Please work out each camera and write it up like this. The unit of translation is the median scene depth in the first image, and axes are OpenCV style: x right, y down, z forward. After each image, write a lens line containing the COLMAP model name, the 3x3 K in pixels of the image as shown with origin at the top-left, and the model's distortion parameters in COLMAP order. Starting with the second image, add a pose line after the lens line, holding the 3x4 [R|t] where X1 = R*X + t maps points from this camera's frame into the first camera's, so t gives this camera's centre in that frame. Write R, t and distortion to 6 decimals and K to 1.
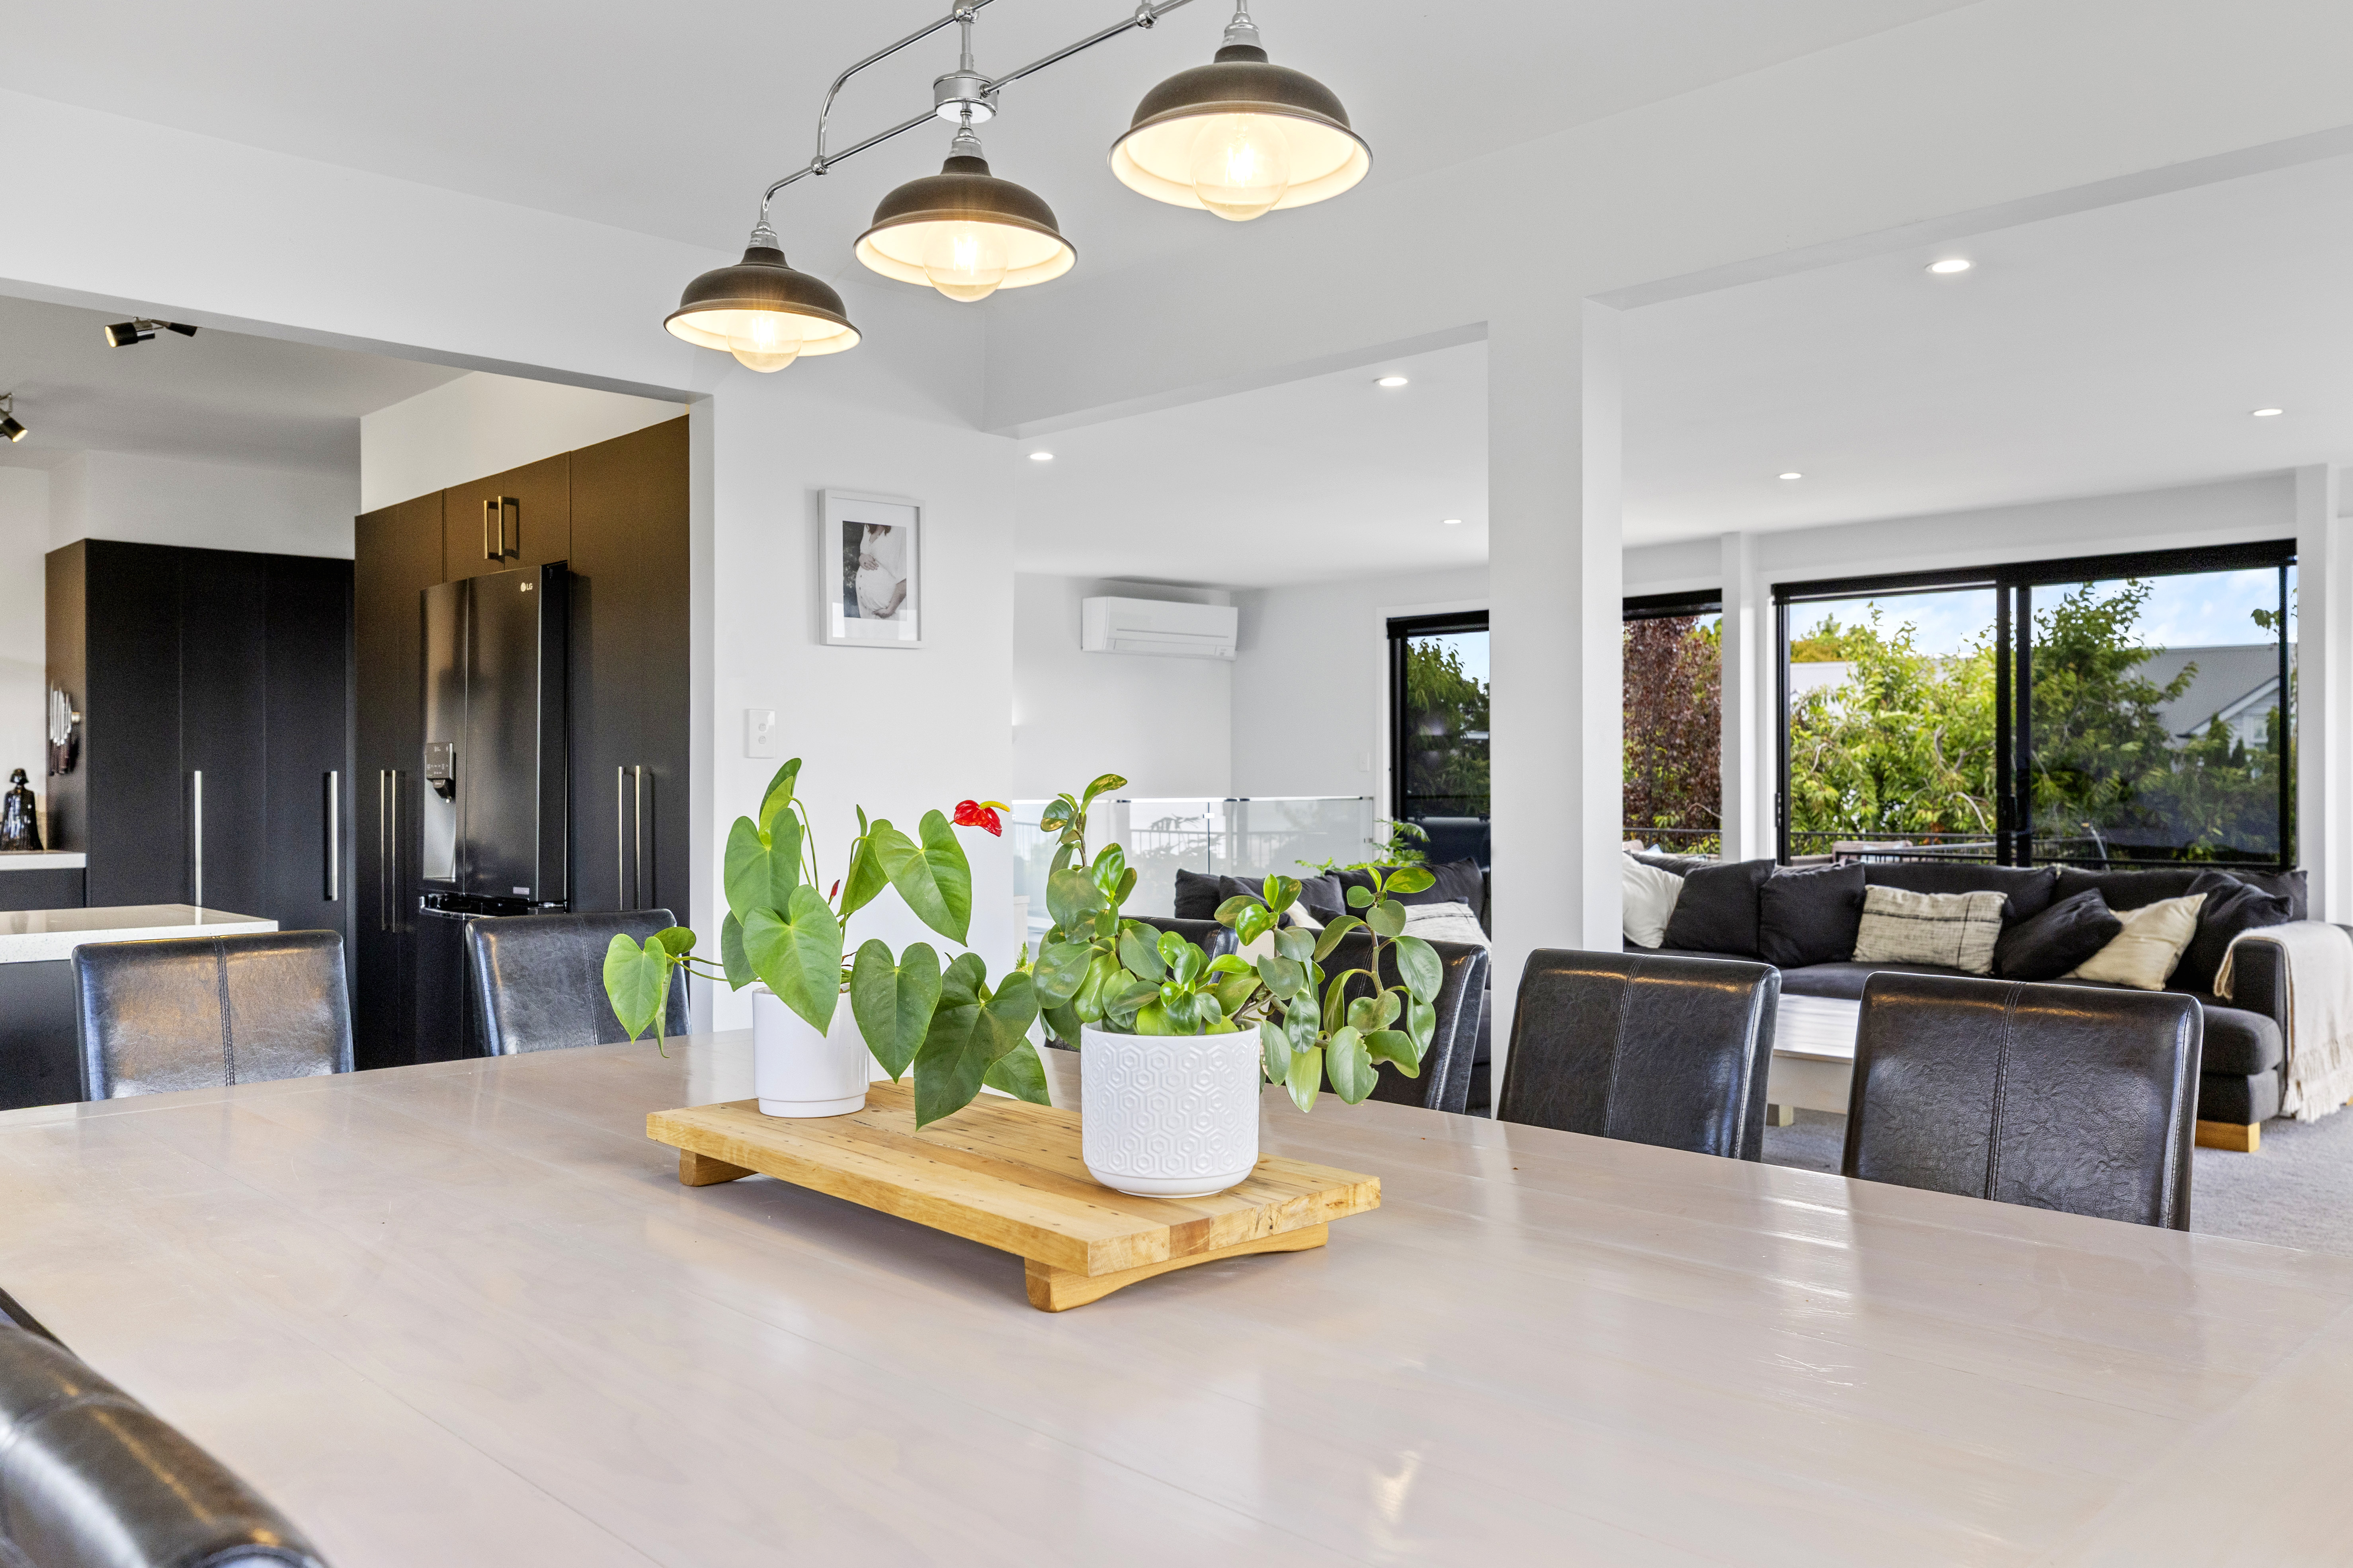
lens RADIAL K [[1785.1, 0, 1176.5], [0, 1785.1, 784.0], [0, 0, 1]] dist [0.002403, 0.000846]
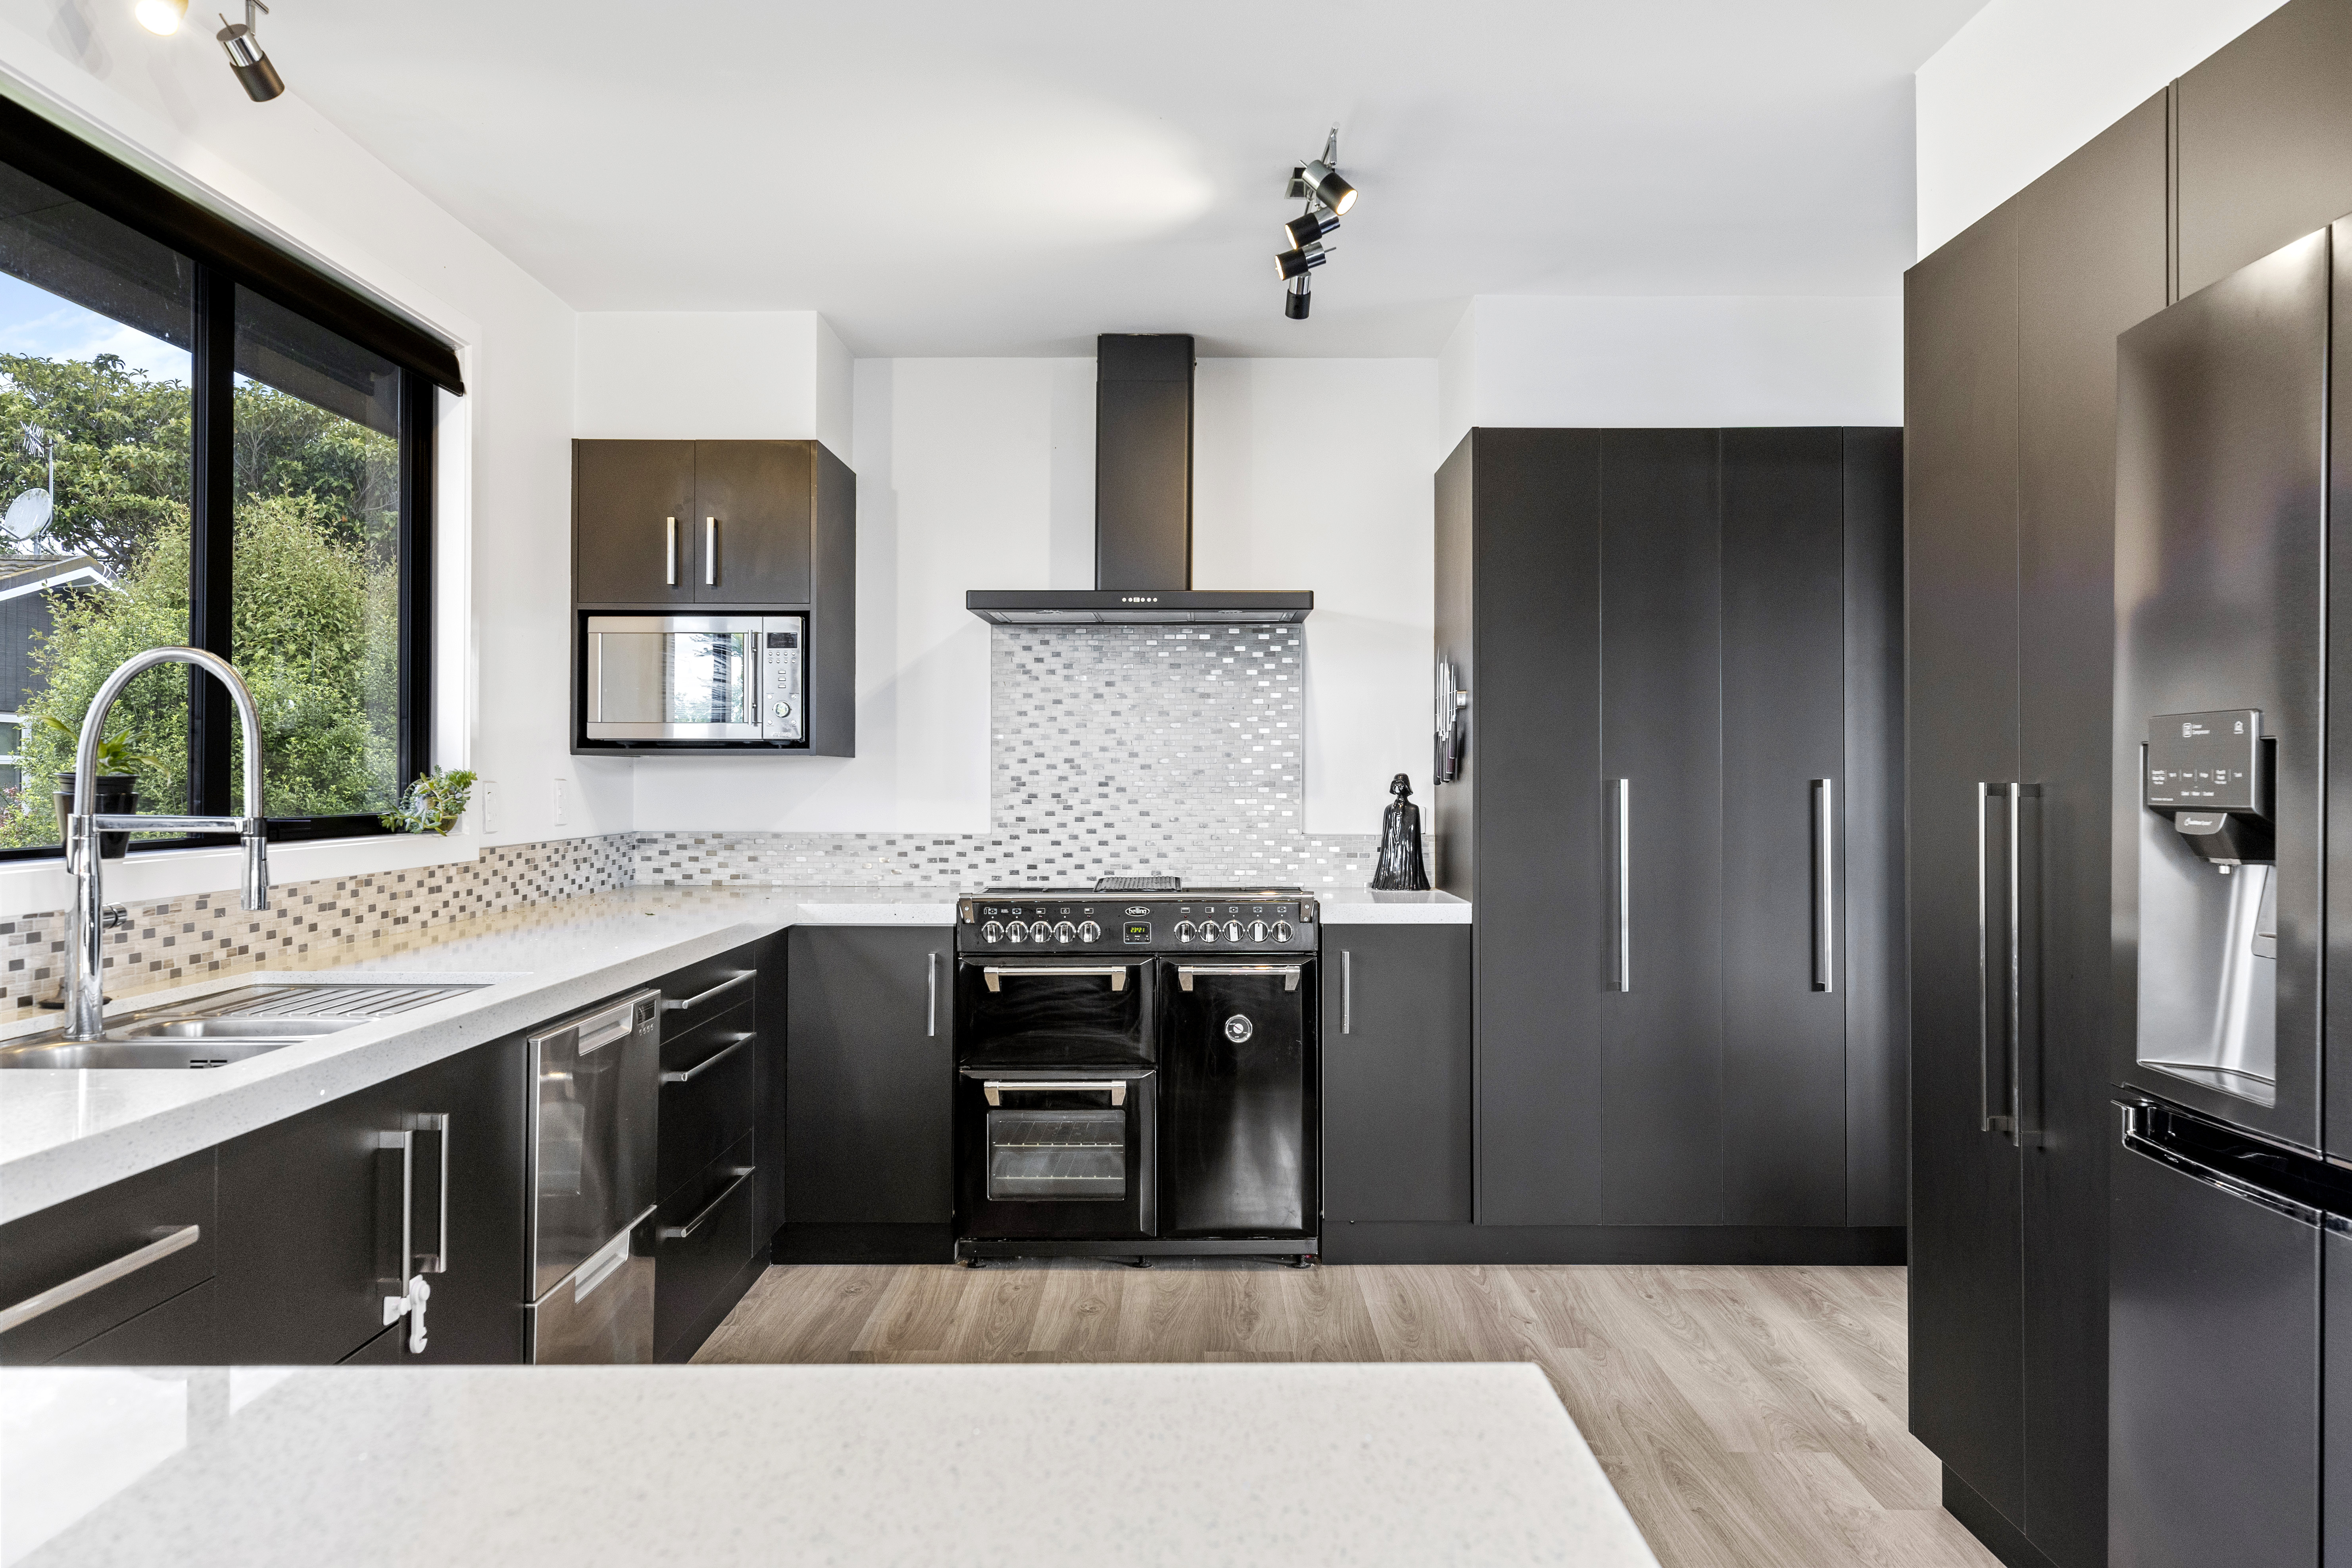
lens RADIAL K [[1733.7, 0, 1176.0], [0, 1733.7, 784.0], [0, 0, 1]] dist [-0.001645, 0.000115]
pose [[0.724620, 0.001510, -0.689147, -0.234147], [-0.000999, 0.999999, 0.001141, -0.005586], [0.689147, -0.000138, 0.724621, 0.435673]]
